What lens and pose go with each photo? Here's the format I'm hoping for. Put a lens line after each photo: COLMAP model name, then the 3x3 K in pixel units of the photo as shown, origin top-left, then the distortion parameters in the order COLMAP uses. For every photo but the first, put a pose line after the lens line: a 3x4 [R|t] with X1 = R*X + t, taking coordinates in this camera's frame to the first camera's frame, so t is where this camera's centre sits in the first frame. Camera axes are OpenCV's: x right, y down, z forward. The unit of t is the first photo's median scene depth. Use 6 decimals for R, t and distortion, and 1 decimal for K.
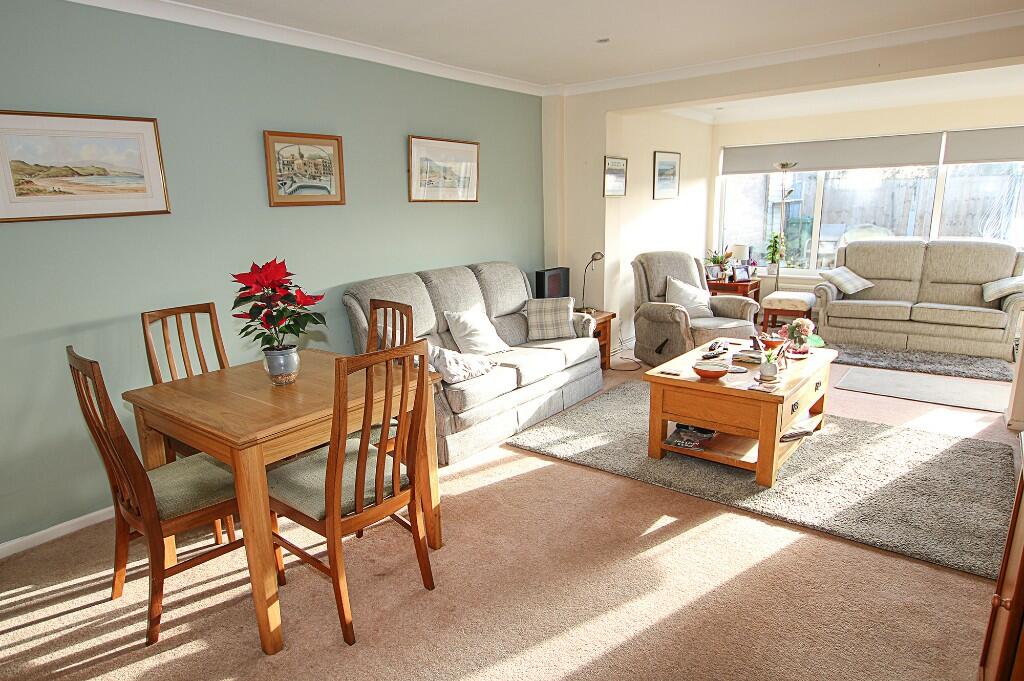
lens RADIAL K [[555.2, 0, 512.0], [0, 555.2, 340.5], [0, 0, 1]] dist [-0.003464, -0.001091]
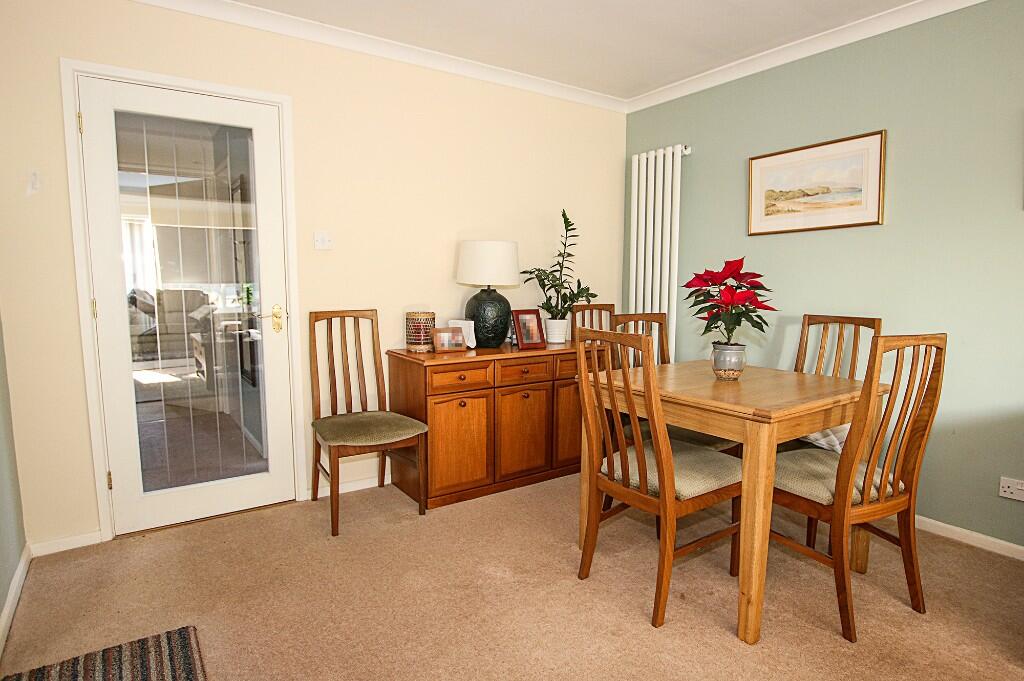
lens RADIAL K [[555.2, 0, 512.0], [0, 555.2, 340.5], [0, 0, 1]] dist [-0.003464, -0.001091]
pose [[-0.269975, 0.140629, -0.952542, 0.541513], [-0.219395, 0.954269, 0.203066, -0.093402], [0.937539, 0.263806, -0.226776, 0.694356]]
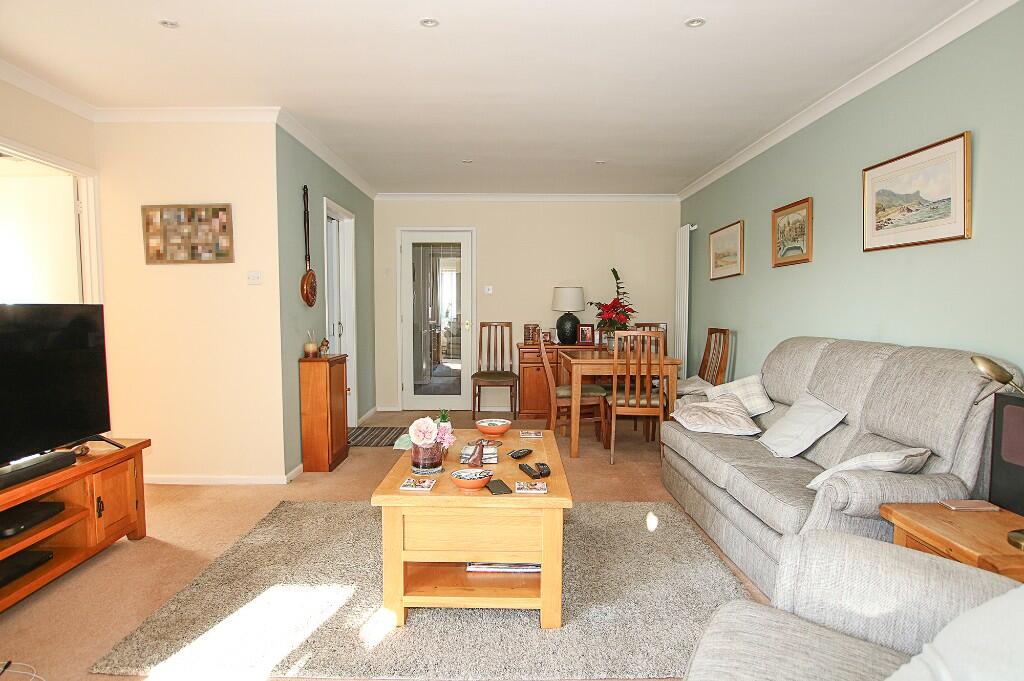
lens RADIAL K [[555.2, 0, 512.0], [0, 555.2, 340.5], [0, 0, 1]] dist [-0.003464, -0.001091]
pose [[-0.766823, 0.071861, -0.637823, 1.015050], [-0.125921, 0.957560, 0.259273, -0.396641], [0.629386, 0.279131, -0.725230, 1.885924]]
